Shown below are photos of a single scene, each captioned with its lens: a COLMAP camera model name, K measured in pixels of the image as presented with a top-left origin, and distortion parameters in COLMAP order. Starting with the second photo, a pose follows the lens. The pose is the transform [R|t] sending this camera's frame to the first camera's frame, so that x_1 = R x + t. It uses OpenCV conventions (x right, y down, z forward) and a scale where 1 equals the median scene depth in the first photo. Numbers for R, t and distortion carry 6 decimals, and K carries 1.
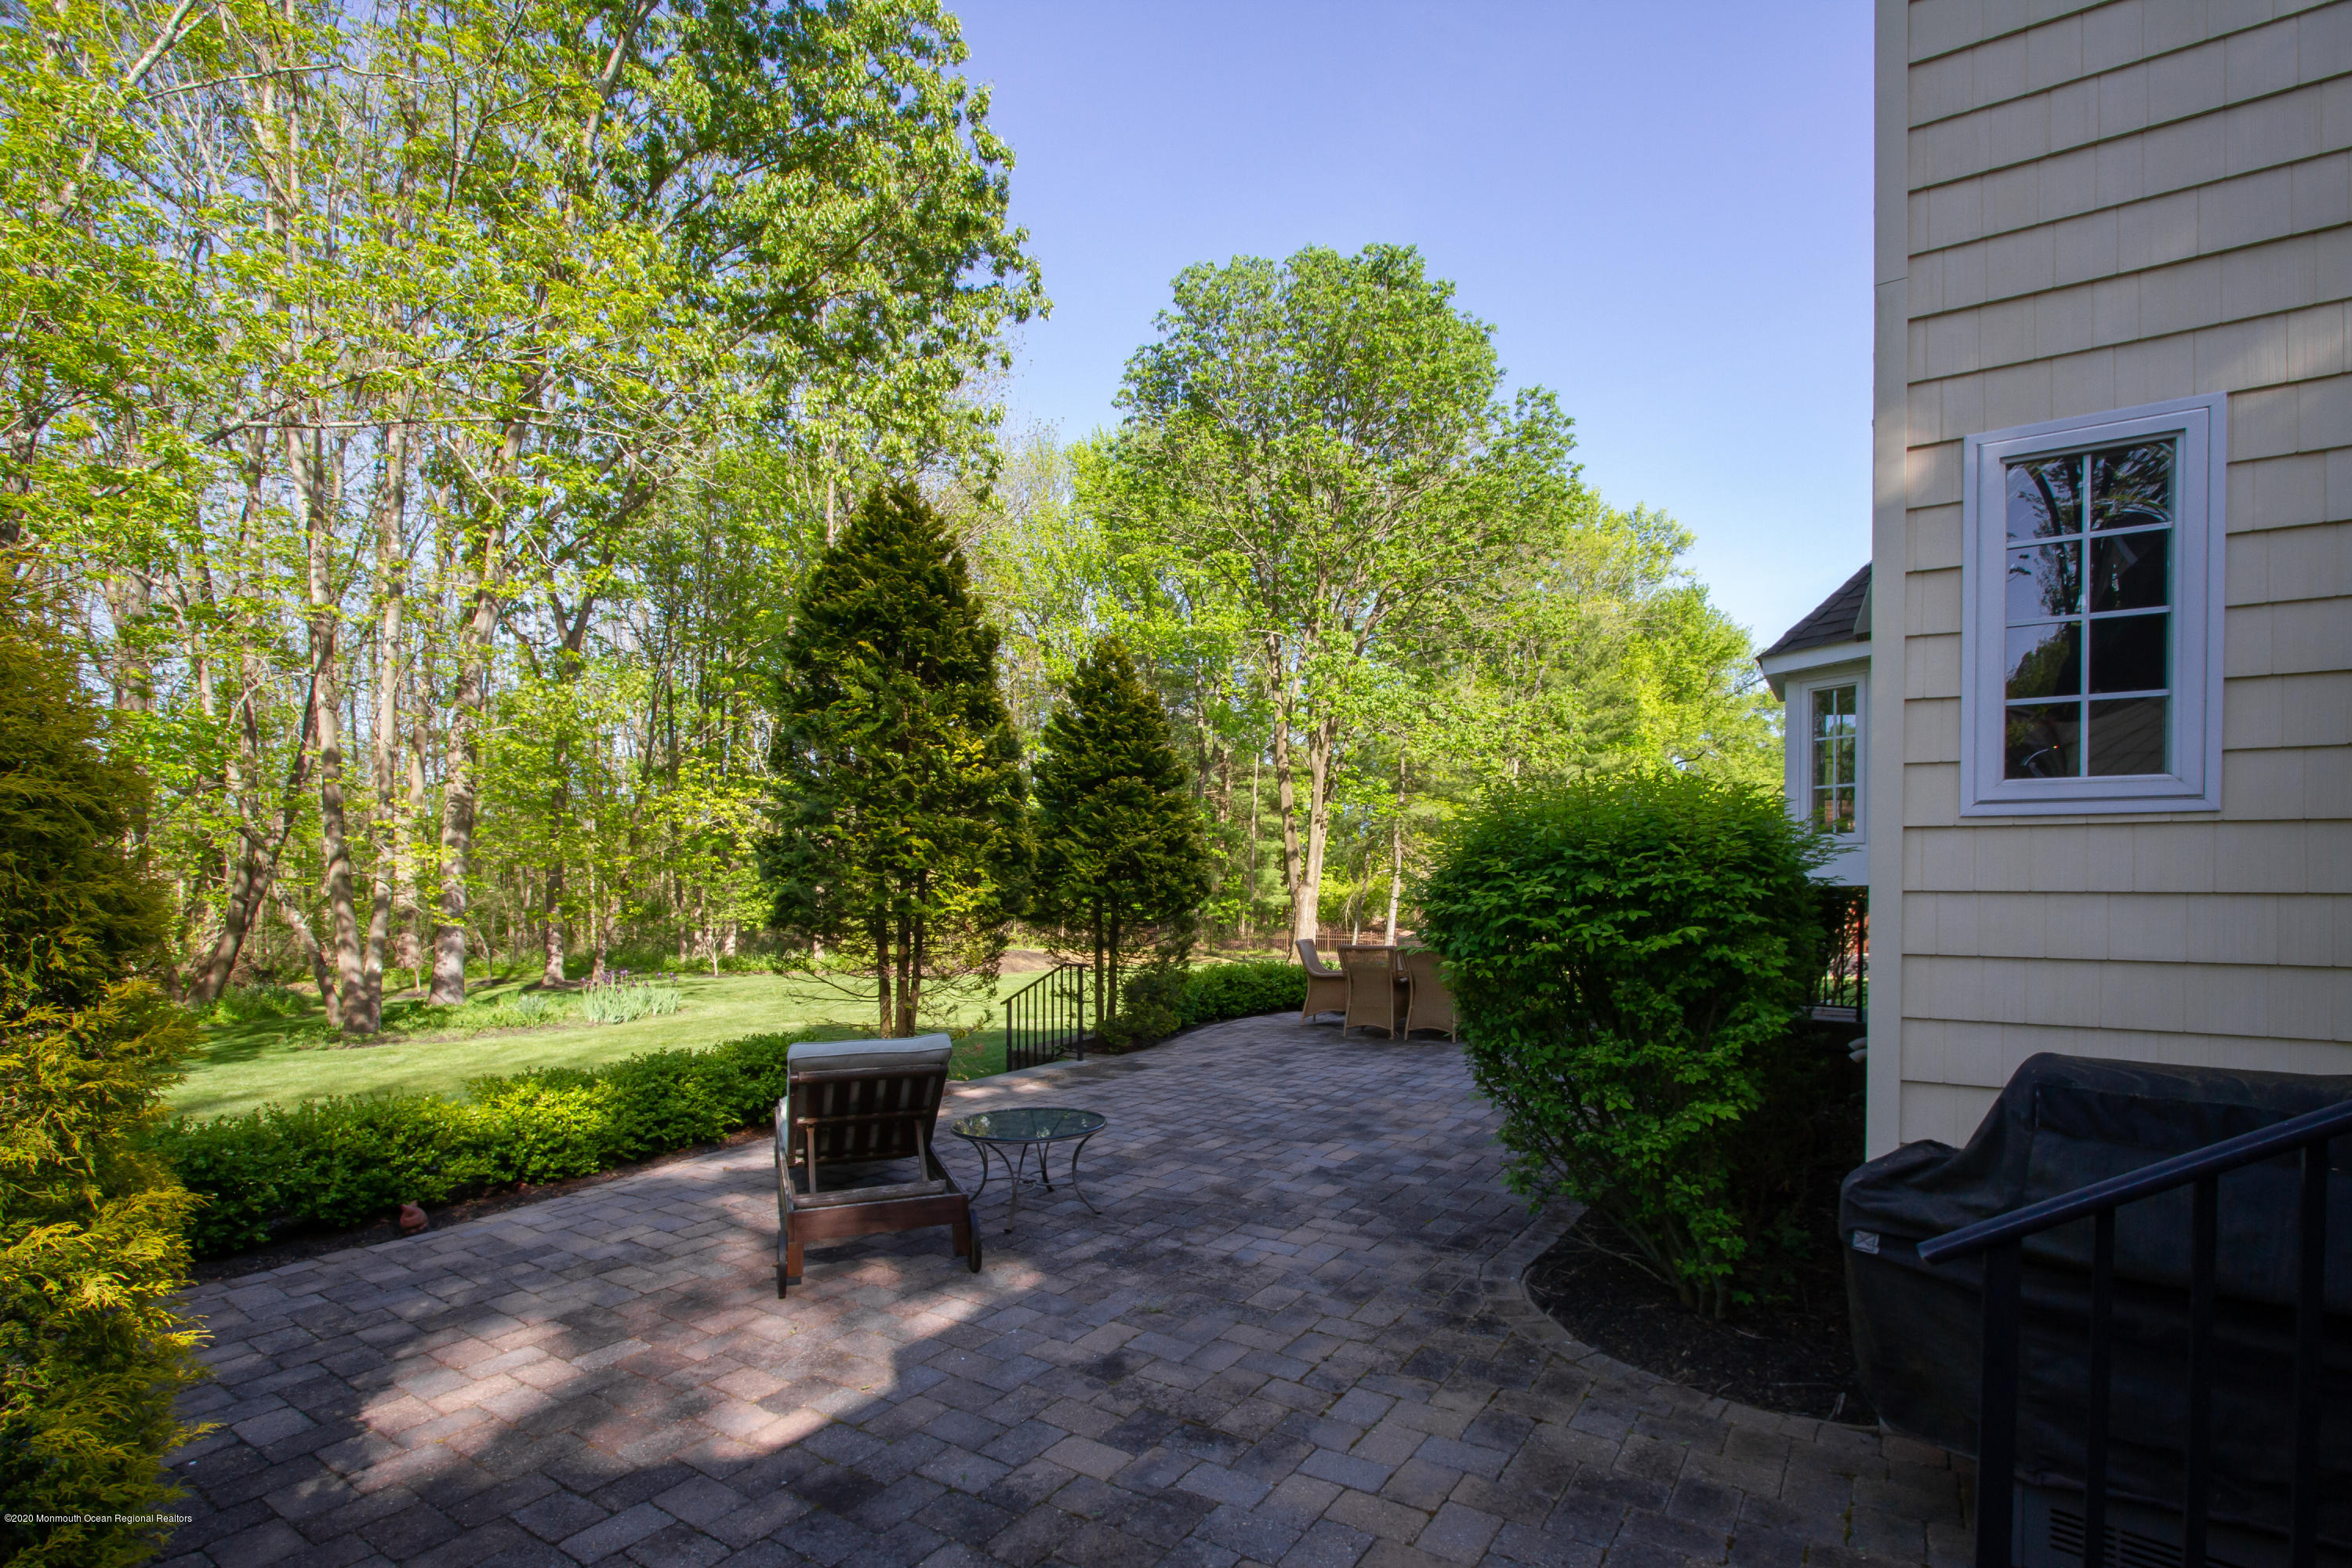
lens RADIAL K [[1081.6, 0, 1190.4], [0, 1081.6, 907.3], [0, 0, 1]] dist [-0.016701, -0.000245]
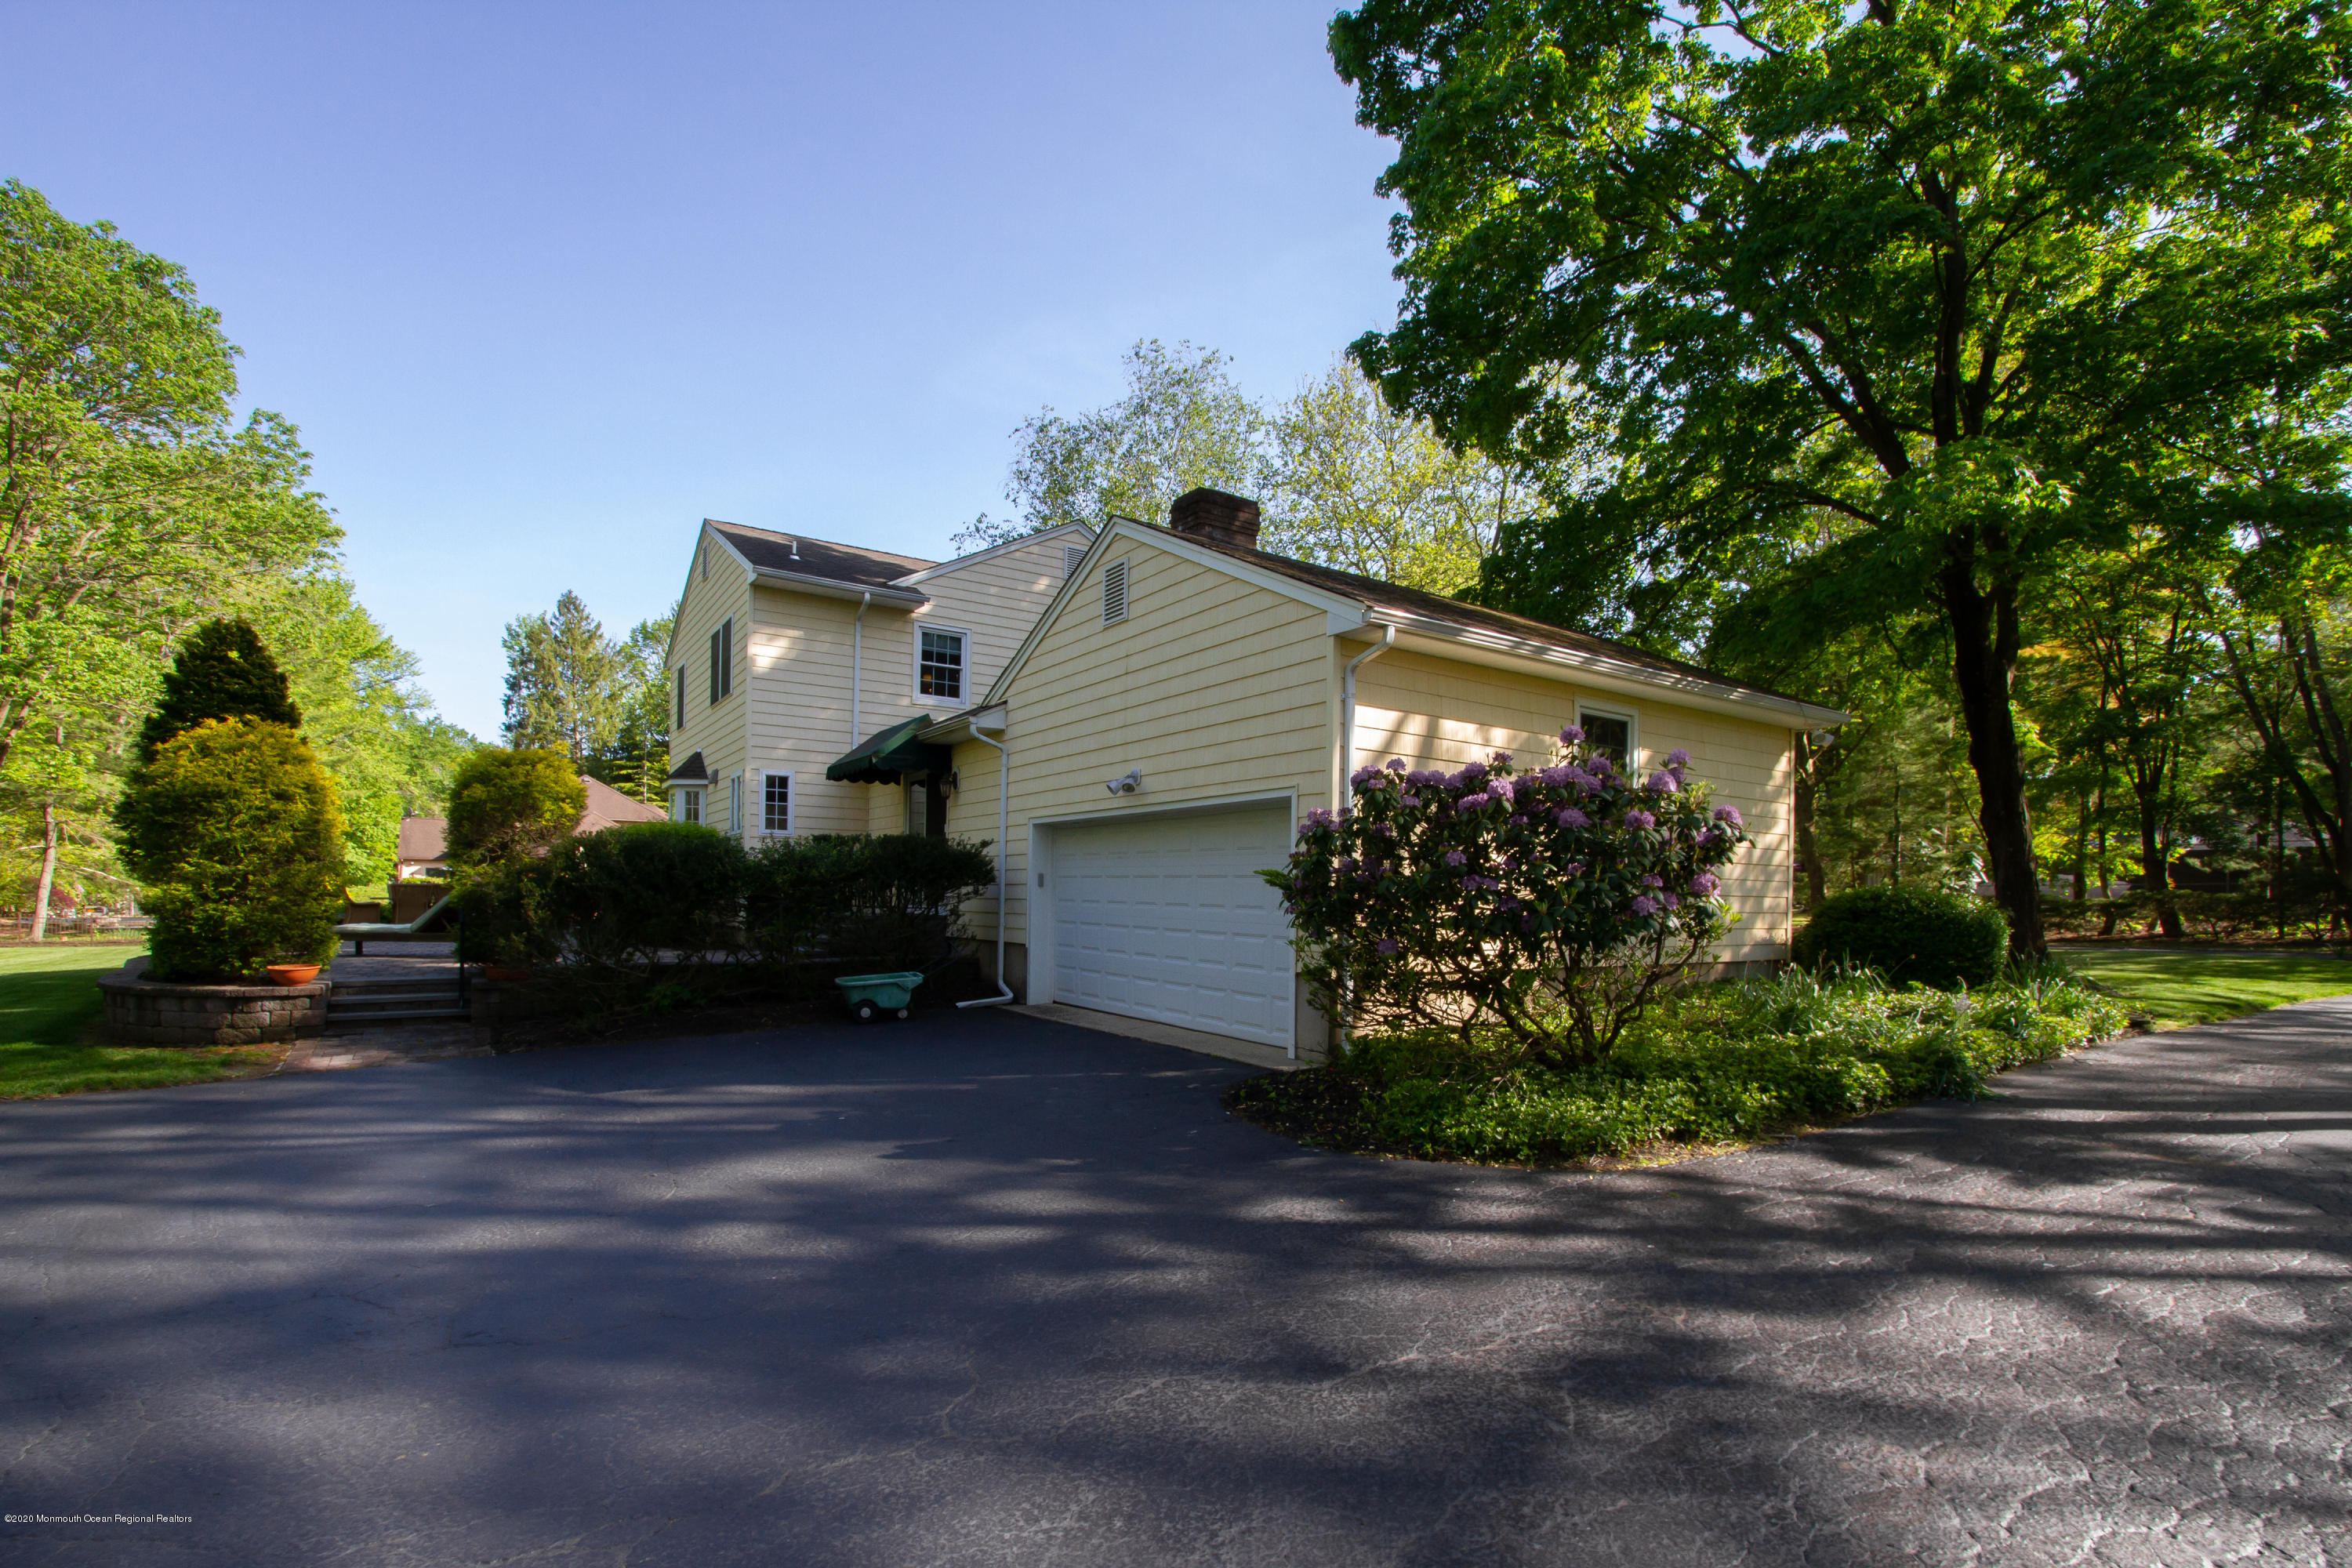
lens RADIAL K [[1081.6, 0, 1190.4], [0, 1081.6, 907.3], [0, 0, 1]] dist [-0.016701, -0.000245]
pose [[0.394698, -0.006615, 0.918787, -0.366707], [0.007581, 0.999963, 0.003943, 0.029573], [-0.918780, 0.005409, 0.394733, -0.338870]]
